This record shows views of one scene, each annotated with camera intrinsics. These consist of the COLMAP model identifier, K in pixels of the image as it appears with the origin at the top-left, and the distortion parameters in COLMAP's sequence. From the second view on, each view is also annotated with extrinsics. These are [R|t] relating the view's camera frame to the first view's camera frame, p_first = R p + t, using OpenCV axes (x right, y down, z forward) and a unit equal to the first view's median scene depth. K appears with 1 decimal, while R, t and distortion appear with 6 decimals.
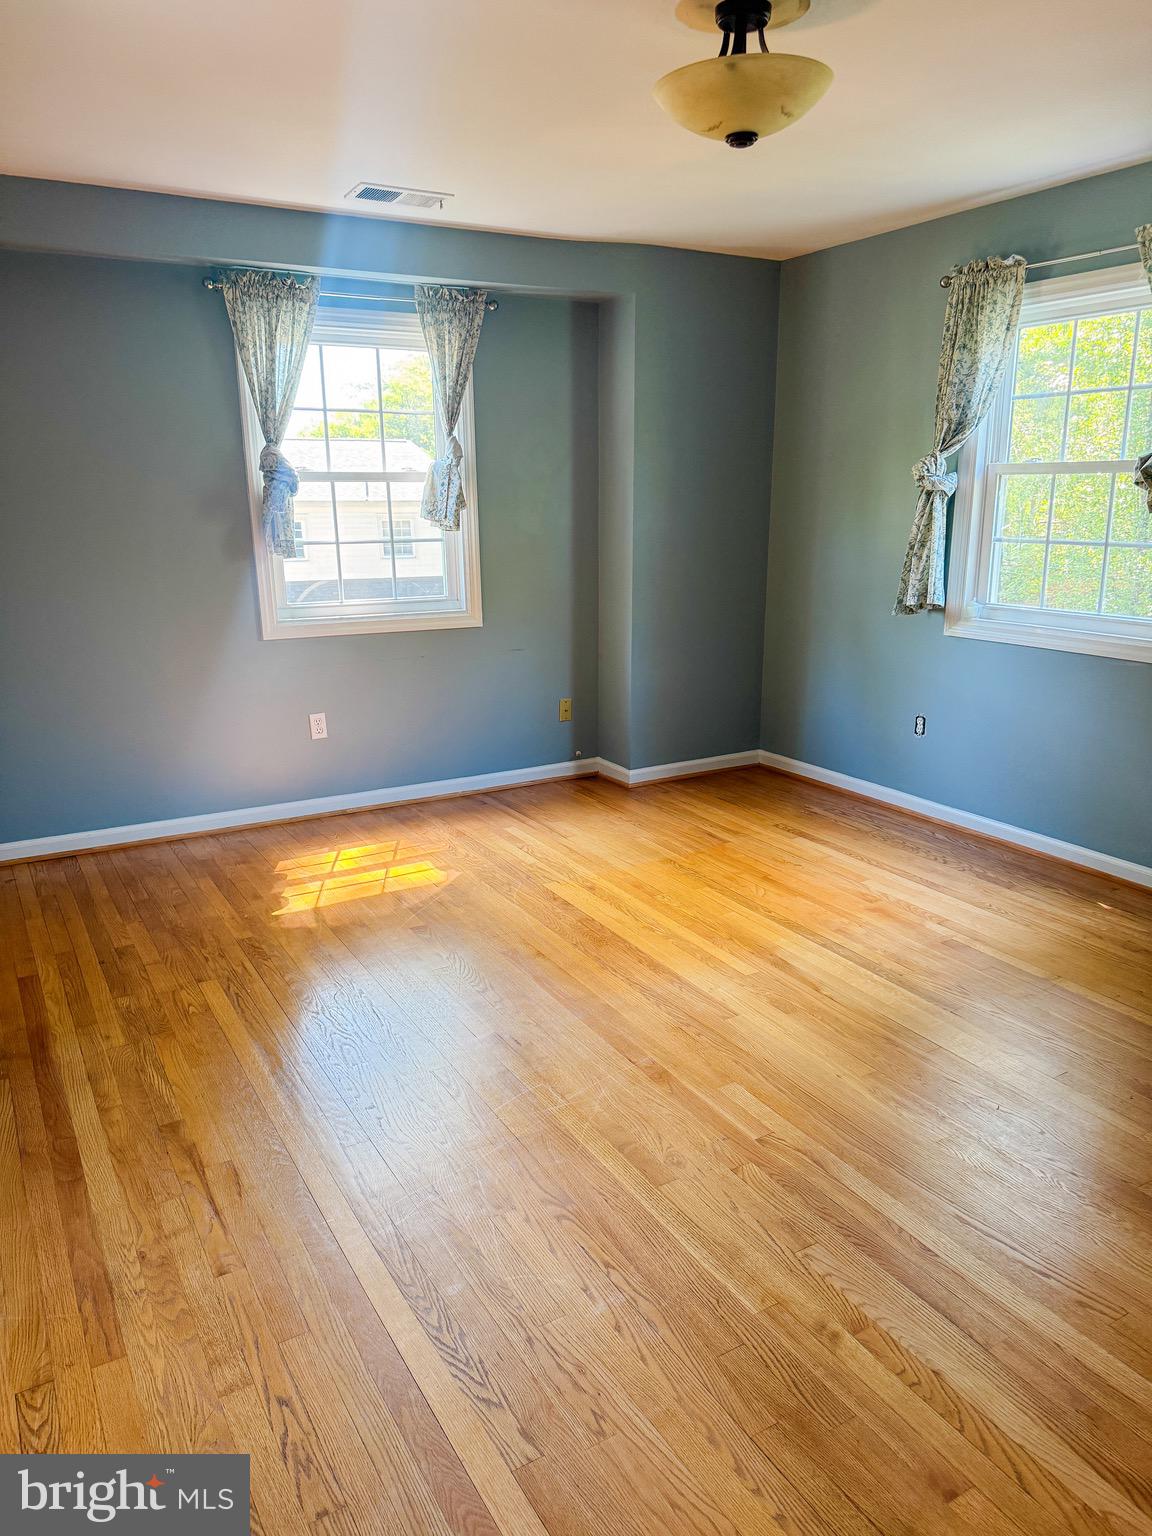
lens RADIAL K [[1079.1, 0, 567.4], [0, 1079.1, 769.6], [0, 0, 1]] dist [0.031983, -0.017093]
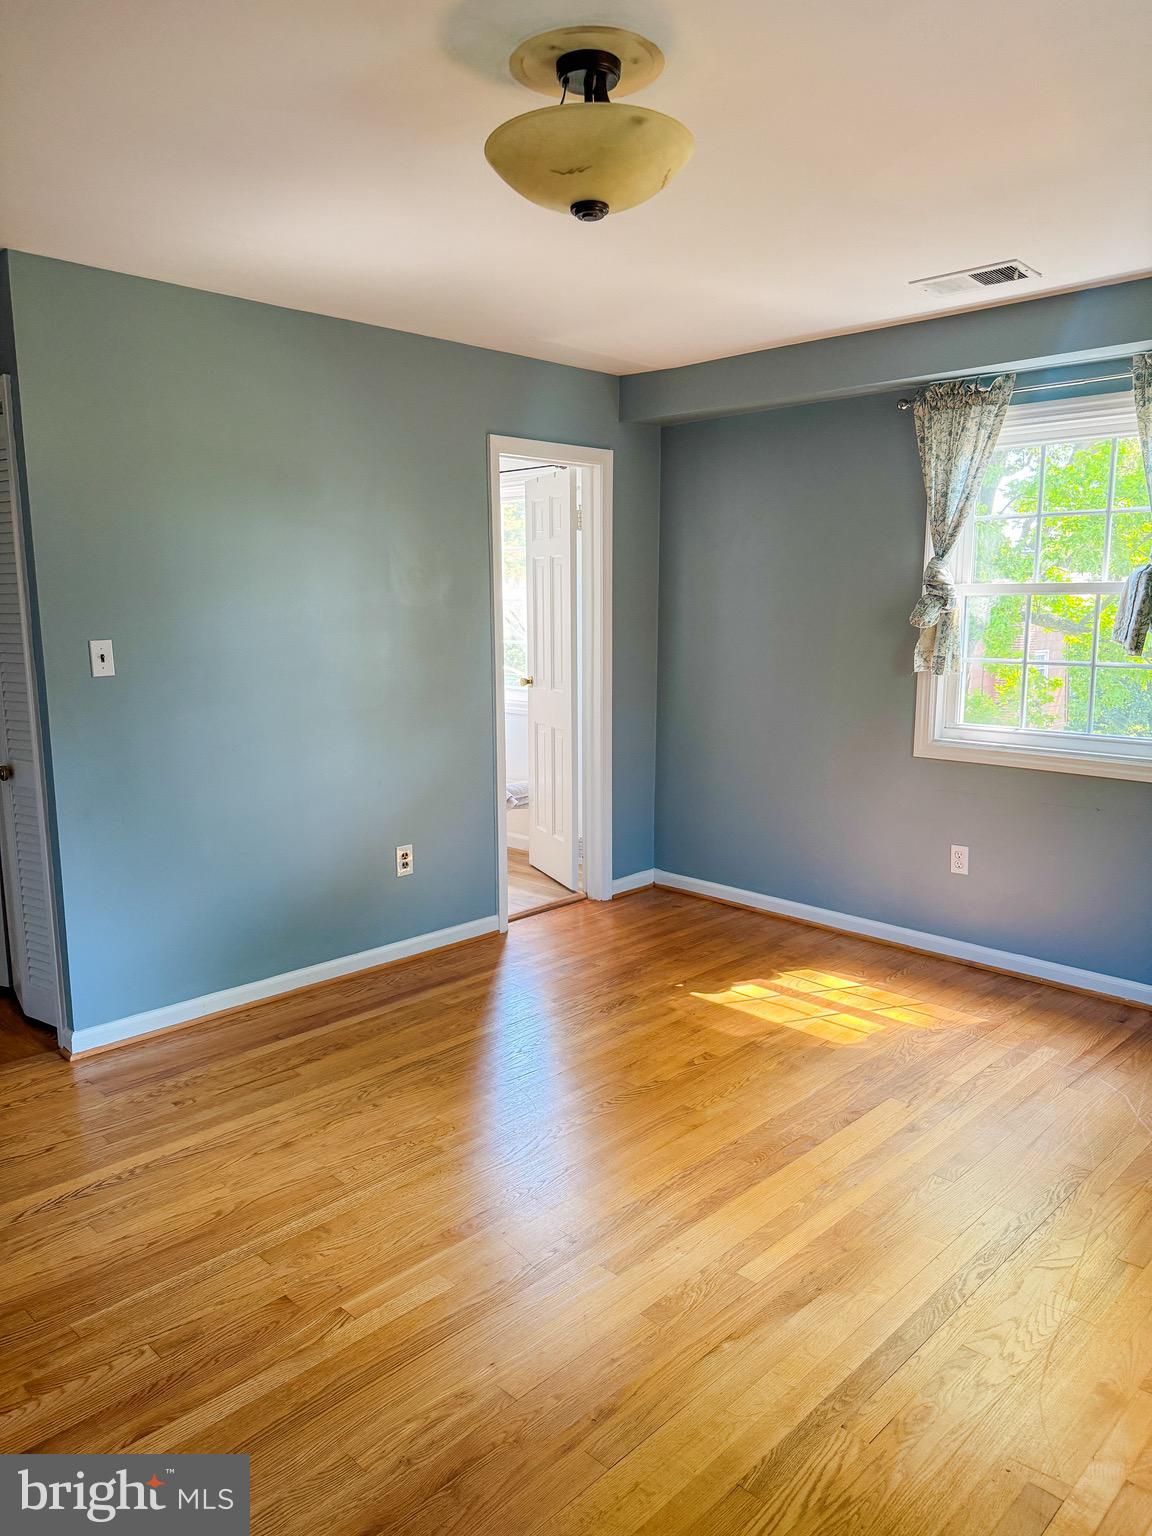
lens RADIAL K [[1079.1, 0, 577.3], [0, 1079.1, 769.5], [0, 0, 1]] dist [0.031983, -0.017093]
pose [[0.271517, 0.166504, -0.947921, 0.585075], [-0.244612, 0.964517, 0.099353, -0.138617], [0.930829, 0.204897, 0.302612, 0.459796]]
